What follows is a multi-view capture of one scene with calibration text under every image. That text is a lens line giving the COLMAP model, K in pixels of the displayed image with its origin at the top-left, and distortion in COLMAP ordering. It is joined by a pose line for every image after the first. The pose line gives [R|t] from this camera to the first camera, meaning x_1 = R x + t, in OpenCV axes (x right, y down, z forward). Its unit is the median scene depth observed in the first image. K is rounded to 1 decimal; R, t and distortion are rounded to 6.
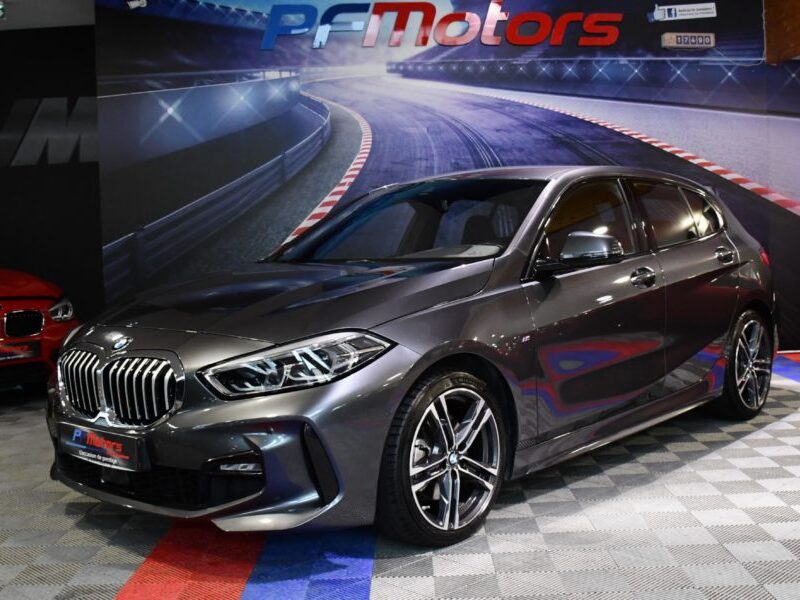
lens RADIAL K [[937.3, 0, 418.4], [0, 937.3, 312.8], [0, 0, 1]] dist [-0.132008, 0.050250]
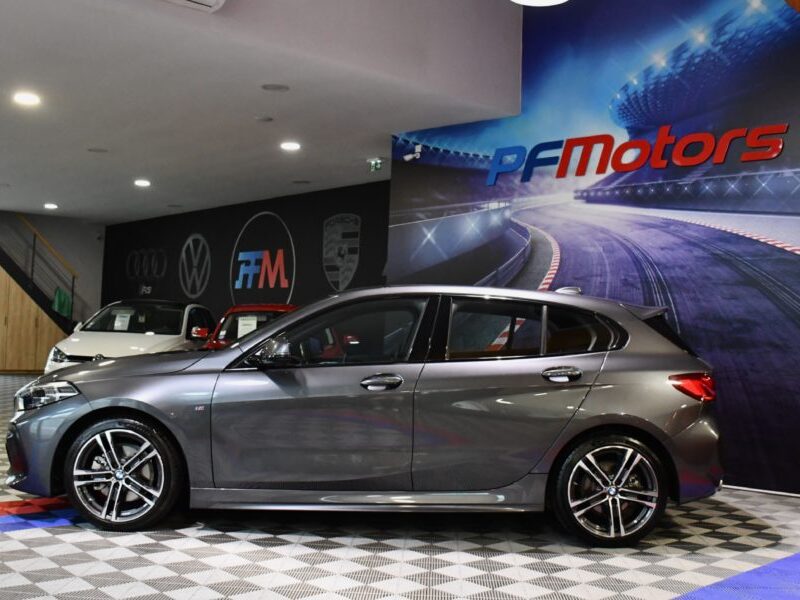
lens RADIAL K [[940.4, 0, 444.7], [0, 940.4, 289.7], [0, 0, 1]] dist [-0.133457, 0.052295]
pose [[0.682176, 0.022566, -0.730840, 0.694865], [-0.111223, 0.991095, -0.073216, -0.047047], [0.722679, 0.131233, 0.678611, 0.120973]]
